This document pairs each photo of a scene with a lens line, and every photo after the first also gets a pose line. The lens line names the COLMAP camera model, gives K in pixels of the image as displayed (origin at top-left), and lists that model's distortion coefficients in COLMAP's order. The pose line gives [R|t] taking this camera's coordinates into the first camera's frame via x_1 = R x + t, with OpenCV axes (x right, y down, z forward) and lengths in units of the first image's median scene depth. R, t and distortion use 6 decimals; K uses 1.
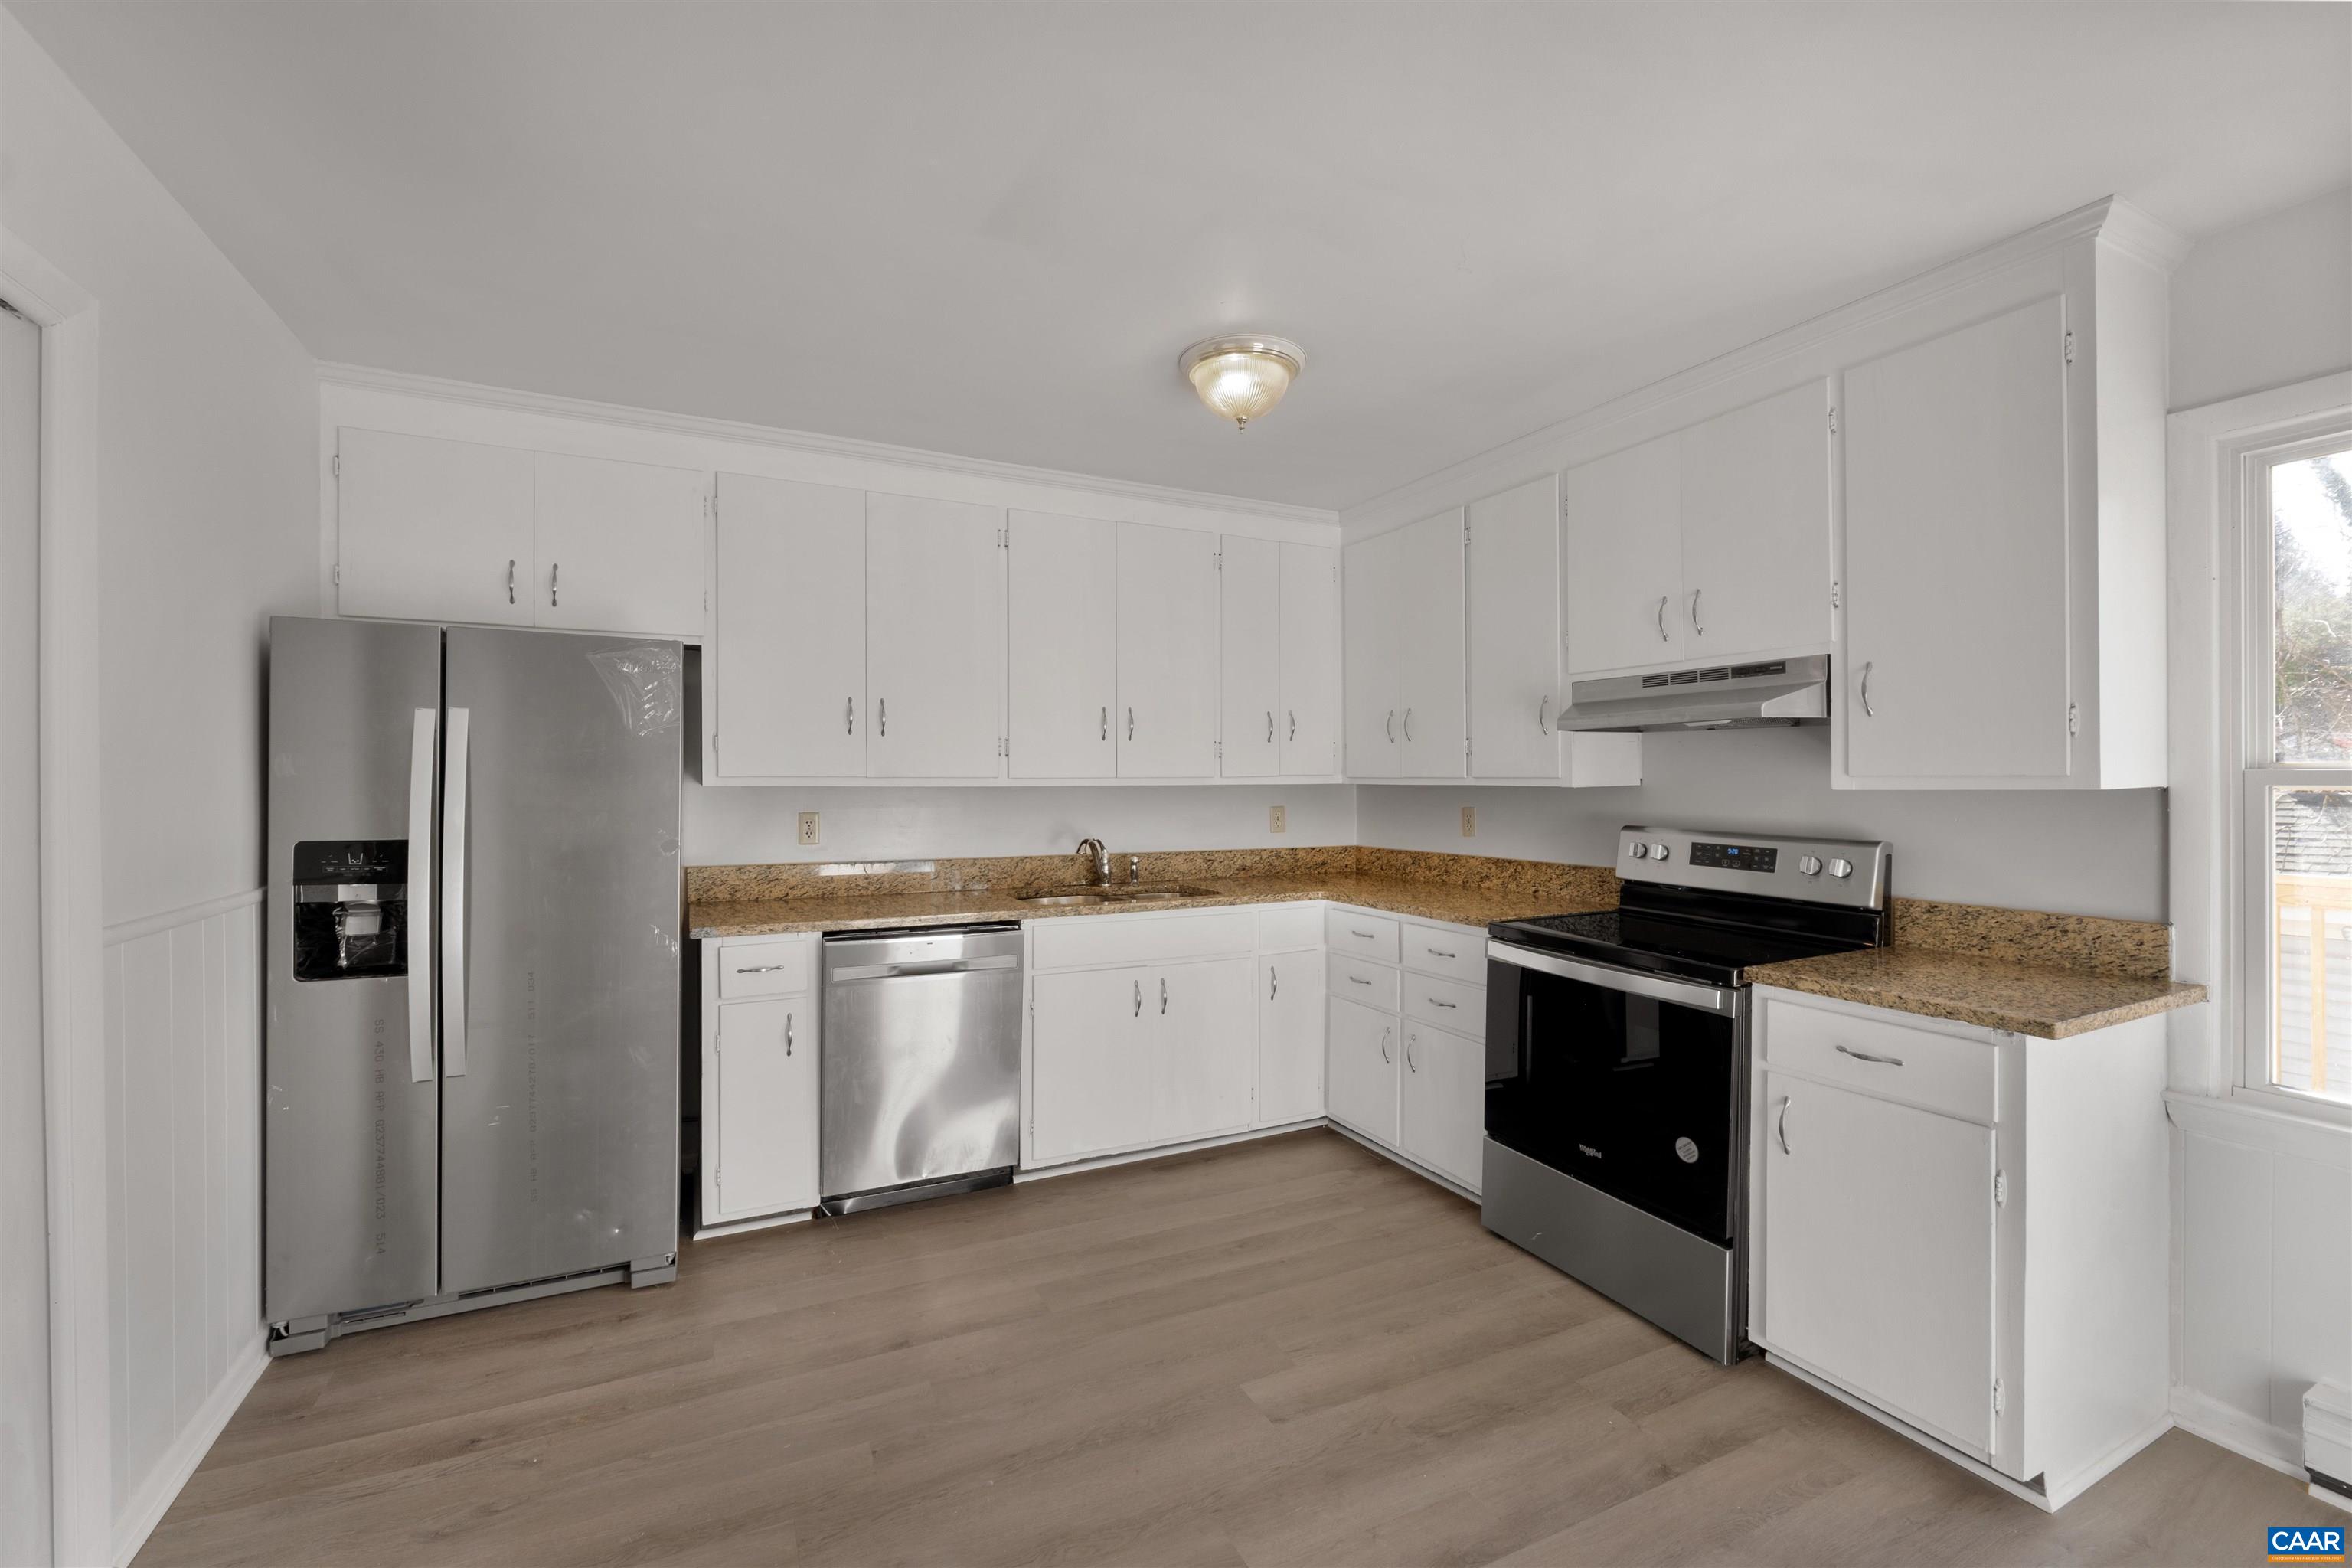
lens RADIAL K [[1030.0, 0, 1169.1], [0, 1030.0, 783.8], [0, 0, 1]] dist [-0.005416, 0.000782]
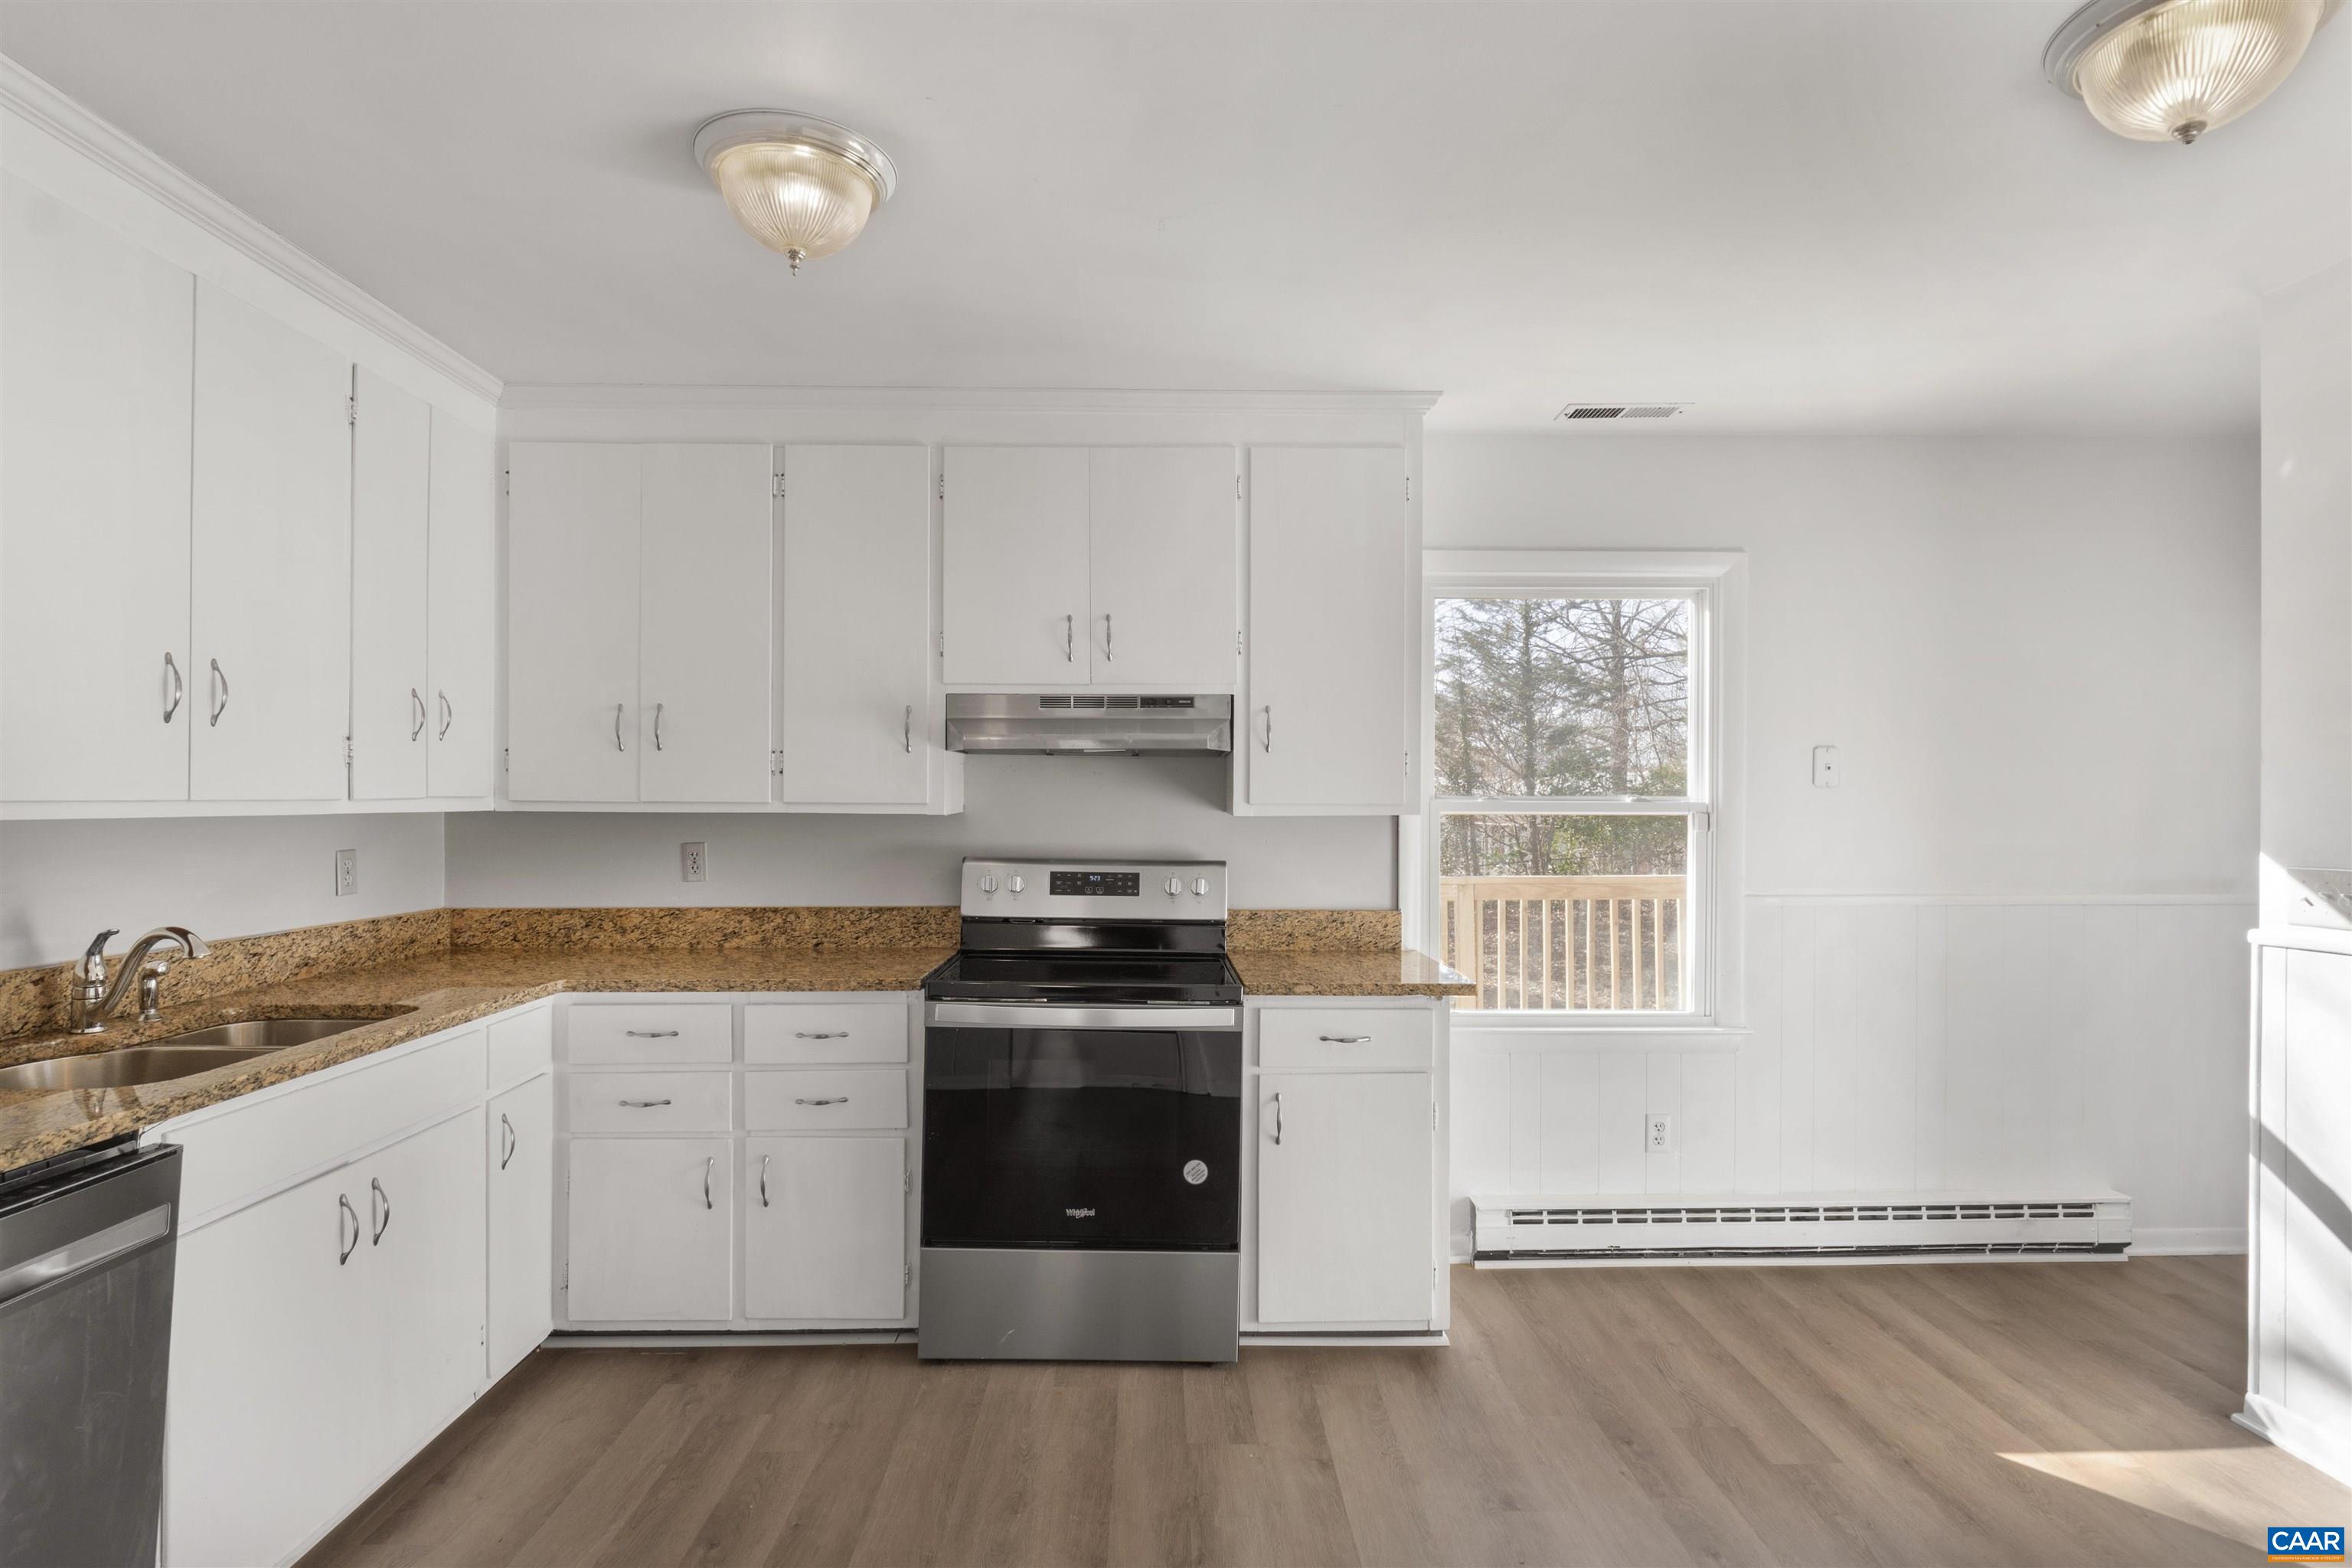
lens RADIAL K [[1256.1, 0, 1168.2], [0, 1256.1, 798.2], [0, 0, 1]] dist [-0.004652, -0.000531]
pose [[0.395284, 0.004091, 0.918550, -0.517762], [-0.000411, 0.999991, -0.004277, -0.006372], [-0.918559, 0.001312, 0.395282, 0.427941]]
